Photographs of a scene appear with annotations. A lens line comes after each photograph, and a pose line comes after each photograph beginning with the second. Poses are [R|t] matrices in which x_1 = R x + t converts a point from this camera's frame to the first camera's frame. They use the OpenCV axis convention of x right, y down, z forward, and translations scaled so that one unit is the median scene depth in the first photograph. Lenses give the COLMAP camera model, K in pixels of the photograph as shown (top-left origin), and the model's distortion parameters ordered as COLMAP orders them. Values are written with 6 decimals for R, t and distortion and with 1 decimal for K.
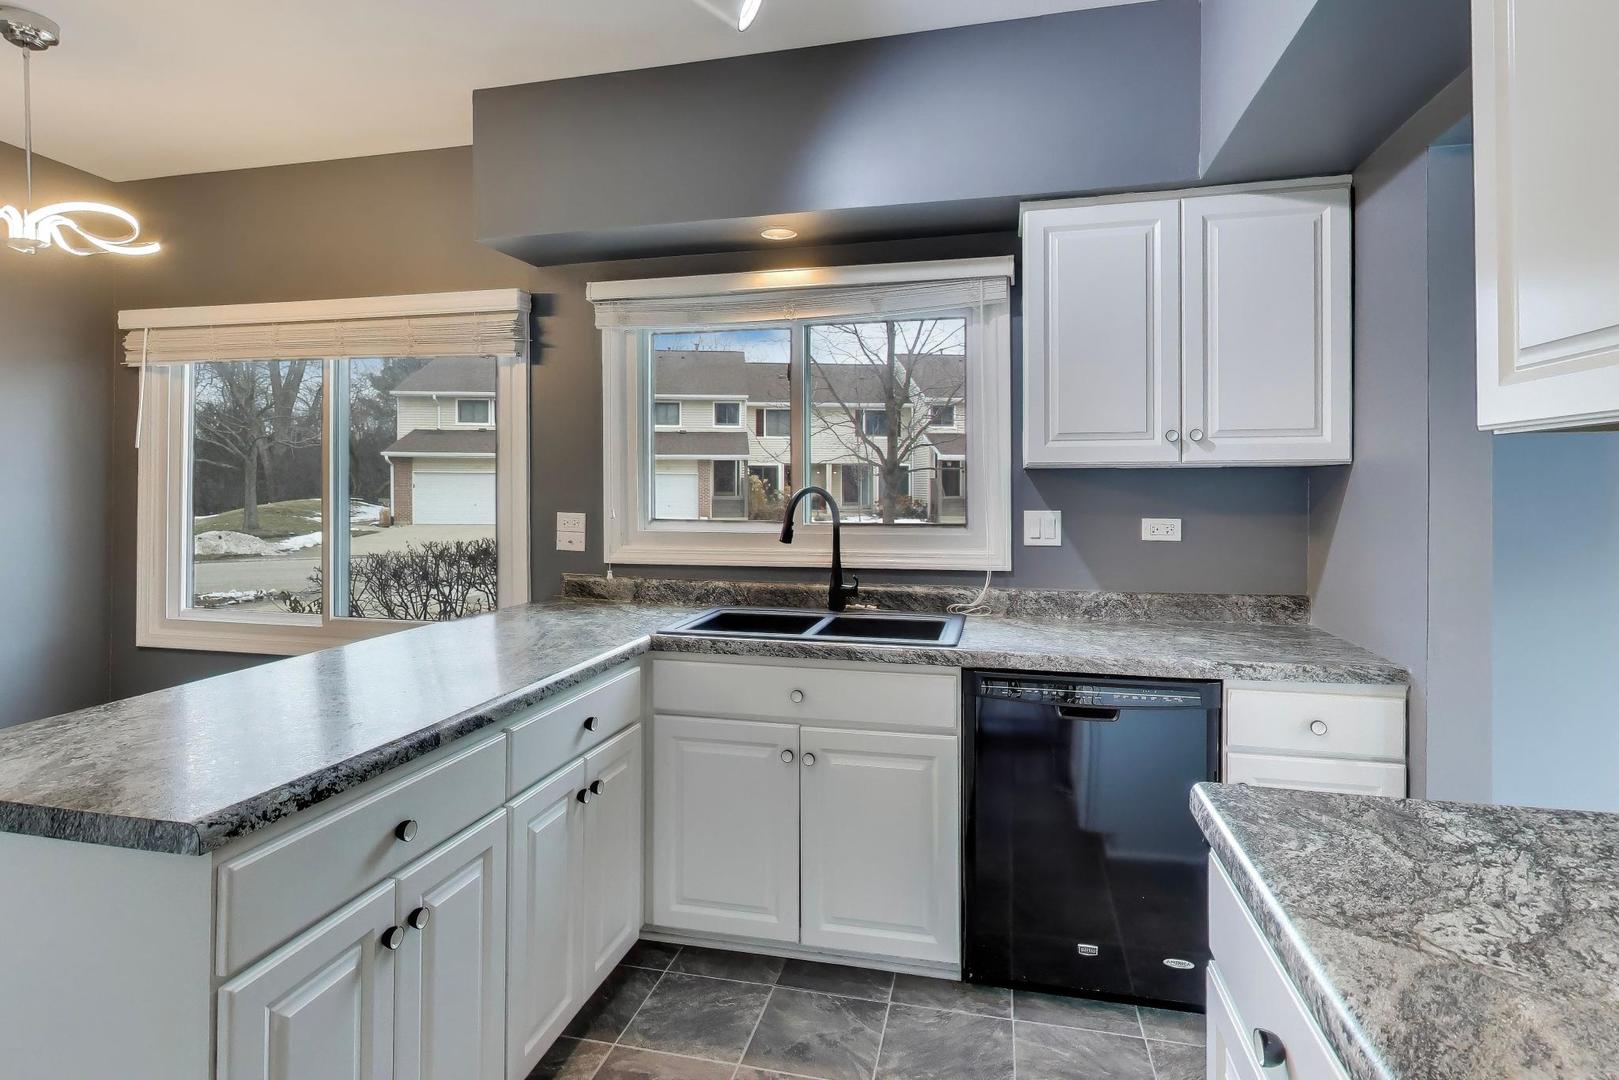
lens RADIAL K [[834.8, 0, 797.5], [0, 834.8, 474.5], [0, 0, 1]] dist [0.003778, -0.000600]
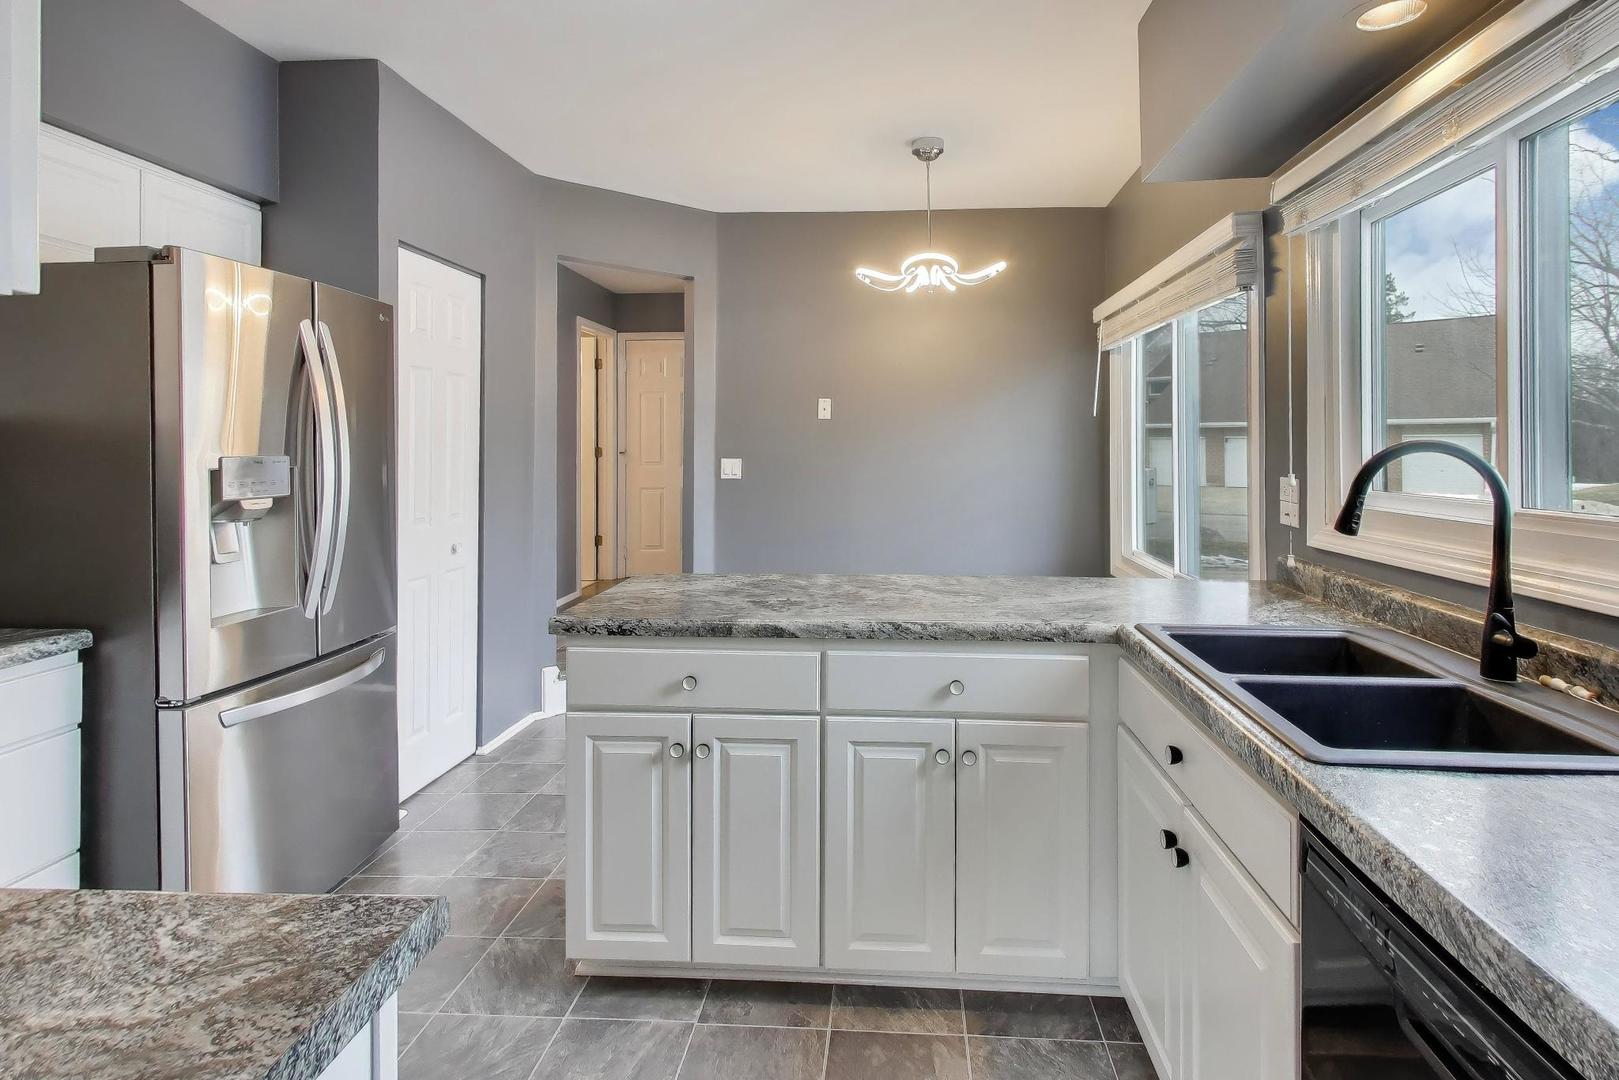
lens RADIAL K [[834.8, 0, 835.3], [0, 834.8, 441.7], [0, 0, 1]] dist [0.003778, -0.000600]
pose [[0.159626, -0.010242, -0.987124, 1.005375], [0.017321, 0.999821, -0.007573, 0.026708], [0.987026, -0.015889, 0.159774, 1.035929]]
